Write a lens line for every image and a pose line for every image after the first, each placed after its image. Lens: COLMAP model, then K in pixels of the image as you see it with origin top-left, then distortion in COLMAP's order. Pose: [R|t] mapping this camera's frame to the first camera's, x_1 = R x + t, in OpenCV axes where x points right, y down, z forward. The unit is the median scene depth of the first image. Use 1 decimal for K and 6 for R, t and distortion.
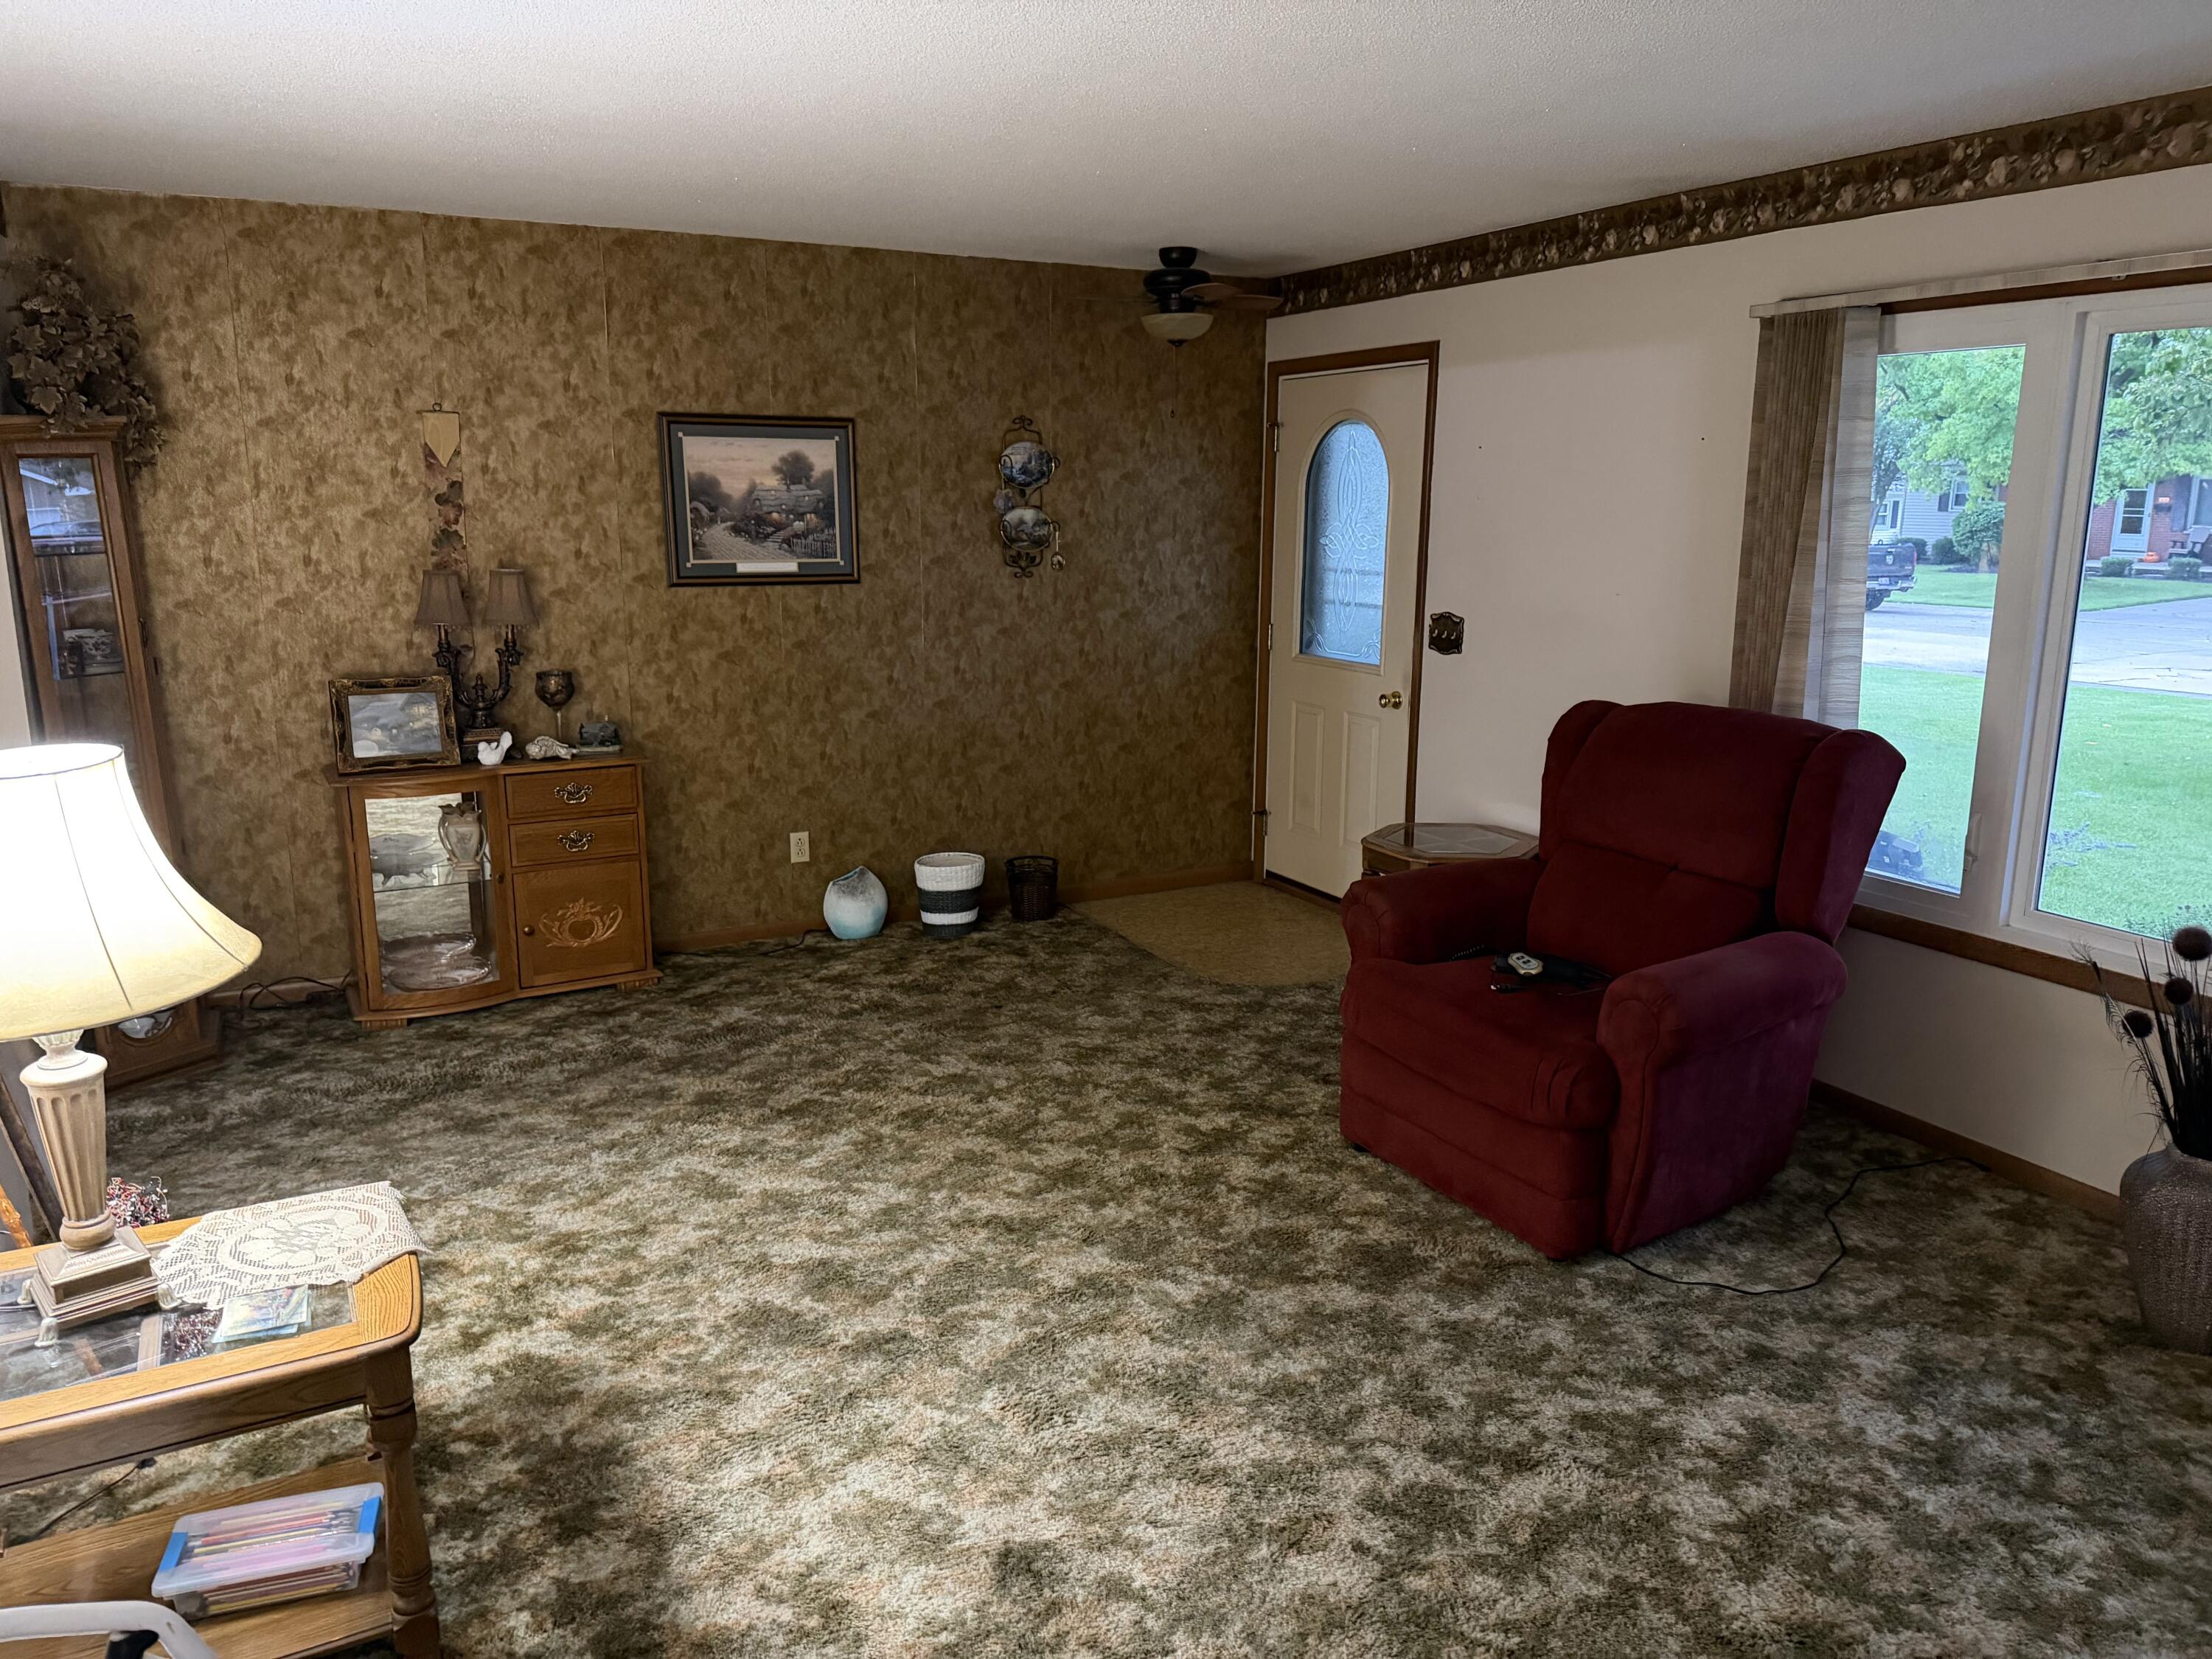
lens RADIAL K [[1560.1, 0, 1120.2], [0, 1560.1, 816.8], [0, 0, 1]] dist [0.011907, -0.021985]
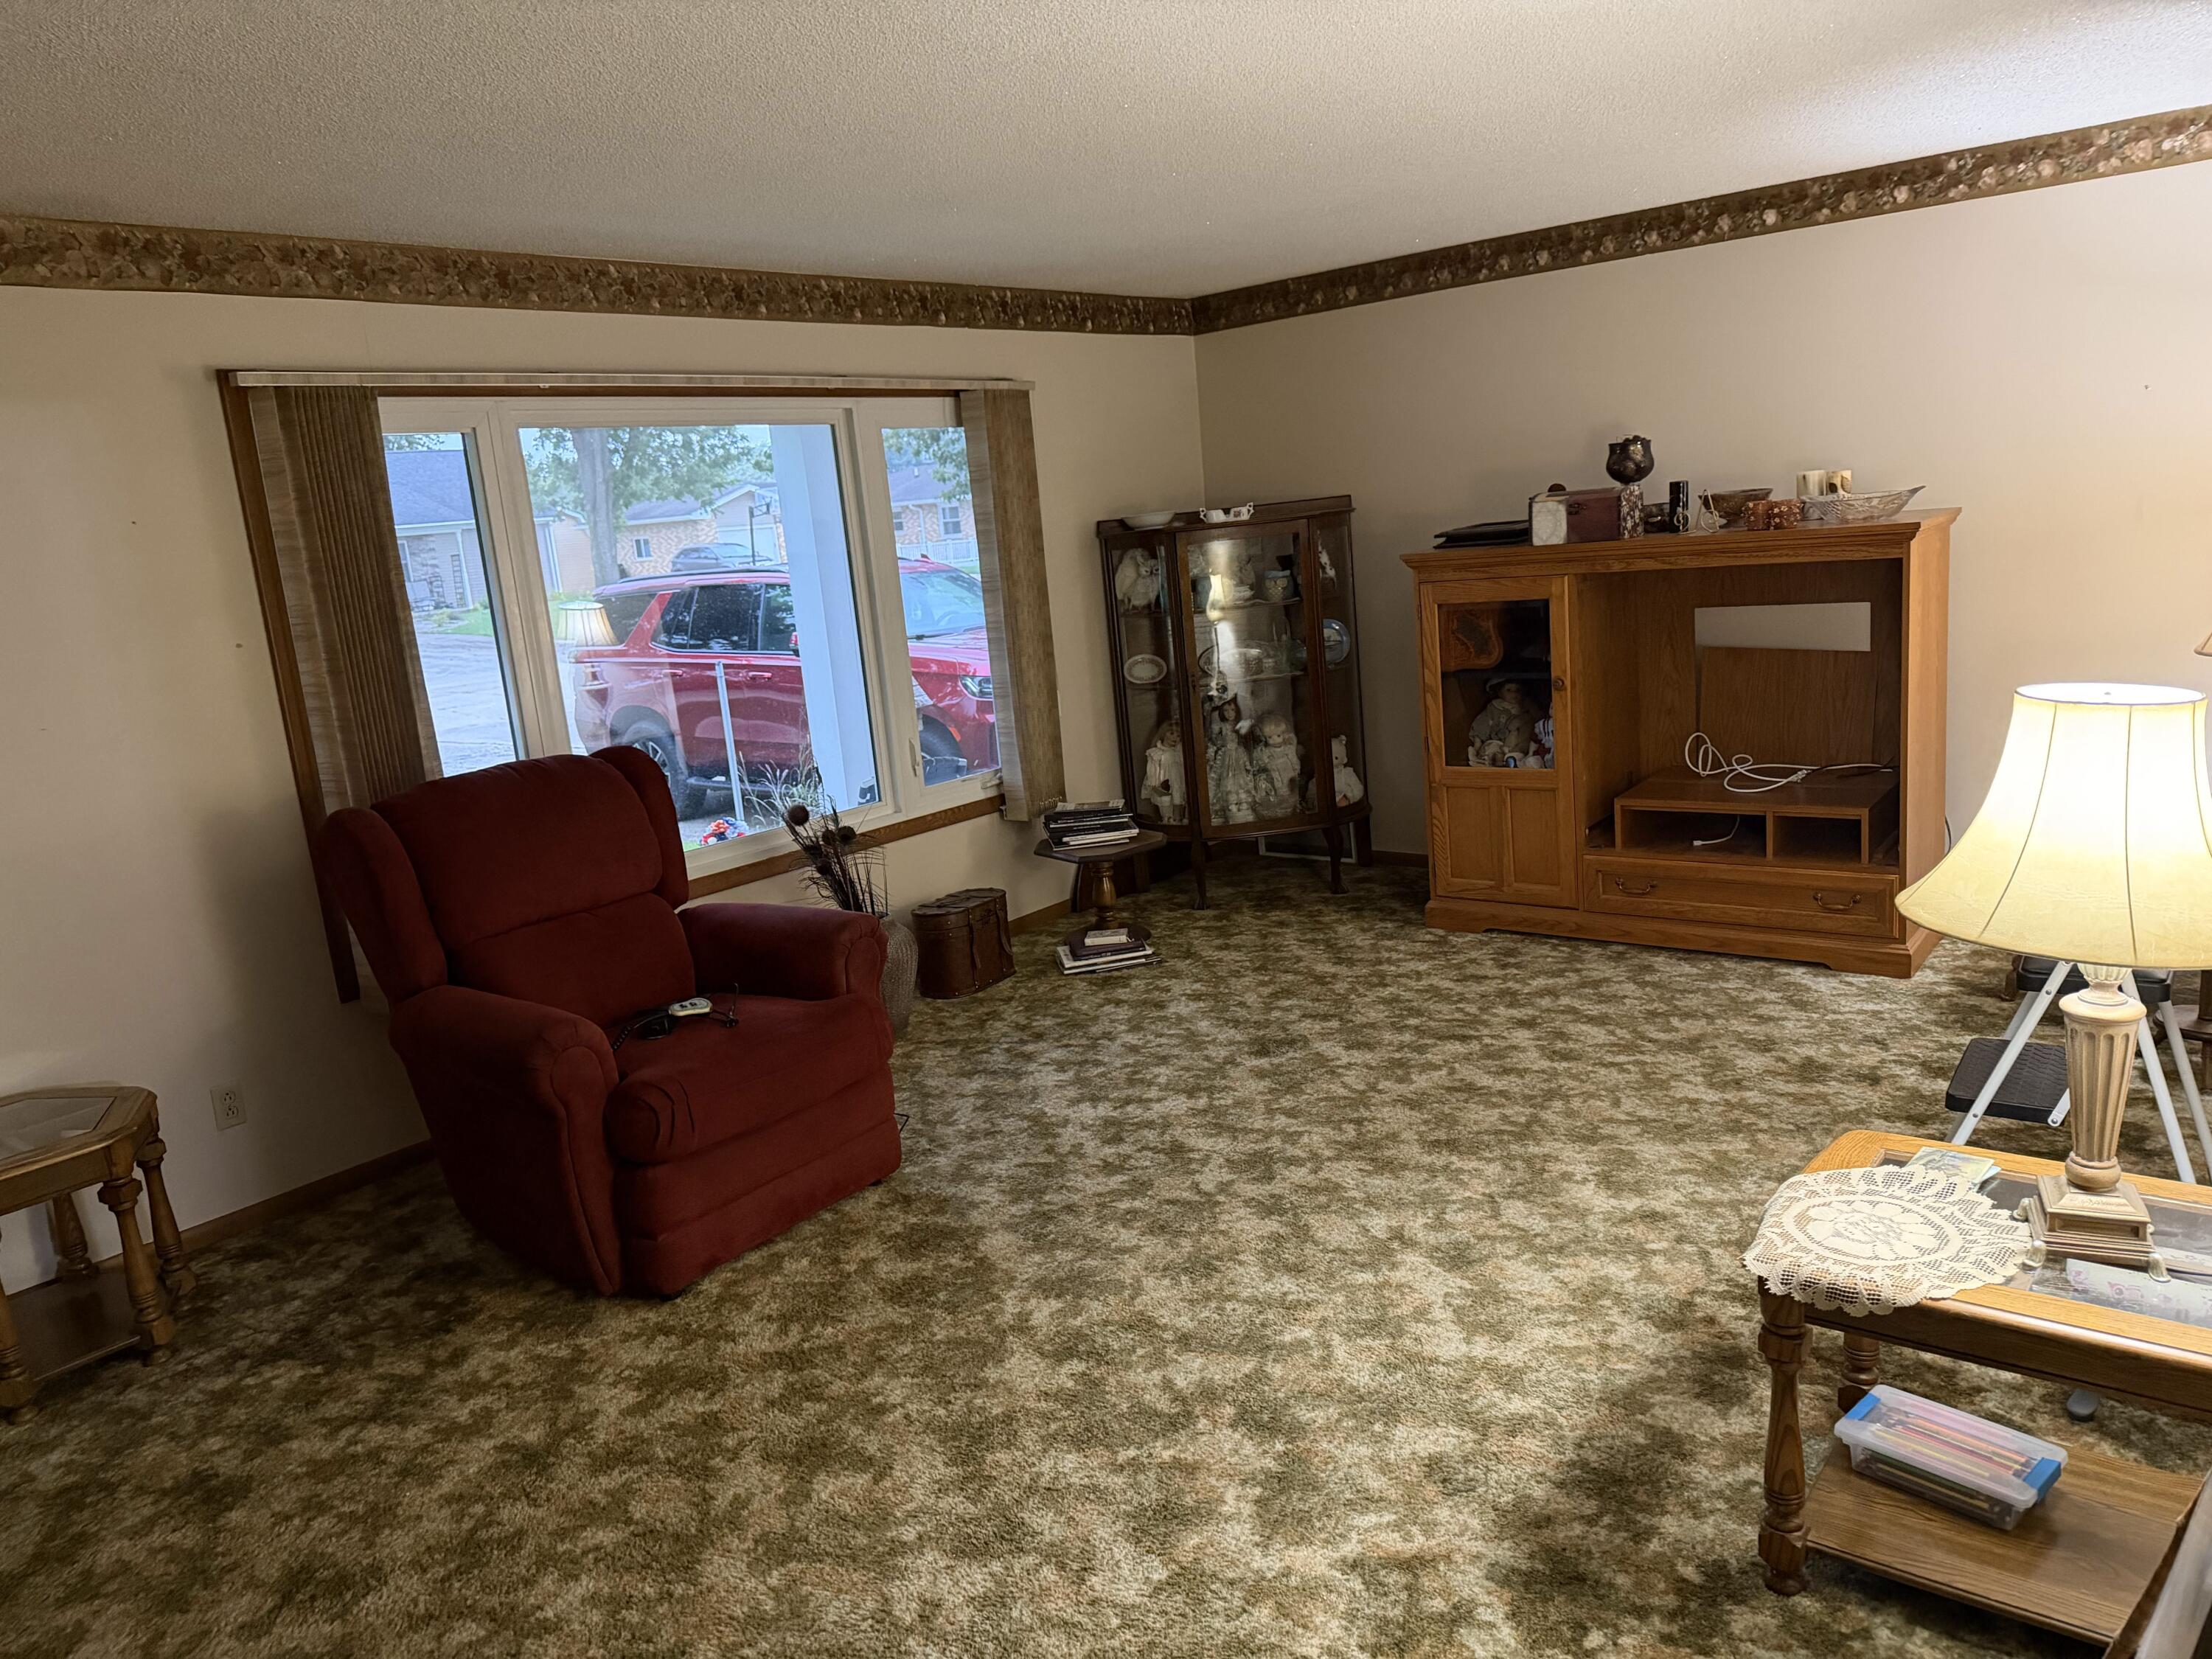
lens RADIAL K [[1560.1, 0, 1120.5], [0, 1560.1, 837.4], [0, 0, 1]] dist [0.011907, -0.021985]
pose [[-0.400193, -0.162879, 0.901840, -0.888710], [0.271448, 0.918851, 0.286407, -0.263502], [-0.875306, 0.359421, -0.323505, 1.246764]]
